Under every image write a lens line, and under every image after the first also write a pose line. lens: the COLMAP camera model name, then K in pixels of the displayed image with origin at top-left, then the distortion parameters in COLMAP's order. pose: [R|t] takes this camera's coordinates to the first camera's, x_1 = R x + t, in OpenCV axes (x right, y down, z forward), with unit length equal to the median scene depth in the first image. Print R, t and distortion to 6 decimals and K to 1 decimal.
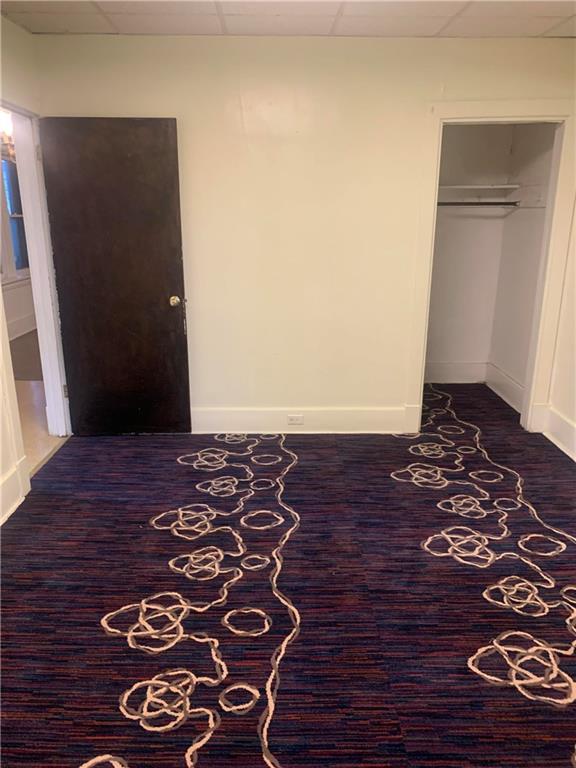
lens RADIAL K [[600.9, 0, 294.7], [0, 600.9, 387.5], [0, 0, 1]] dist [0.022955, 0.009312]
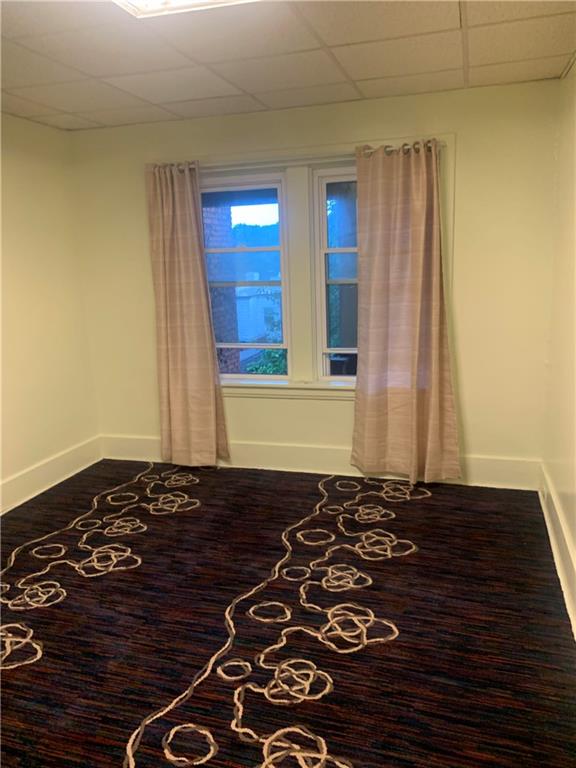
lens RADIAL K [[600.9, 0, 289.7], [0, 600.9, 382.8], [0, 0, 1]] dist [0.022955, 0.009312]
pose [[-0.949824, -0.029201, 0.311420, -0.518772], [0.121819, 0.882485, 0.454292, -0.476754], [-0.288089, 0.469434, -0.834648, 1.610968]]
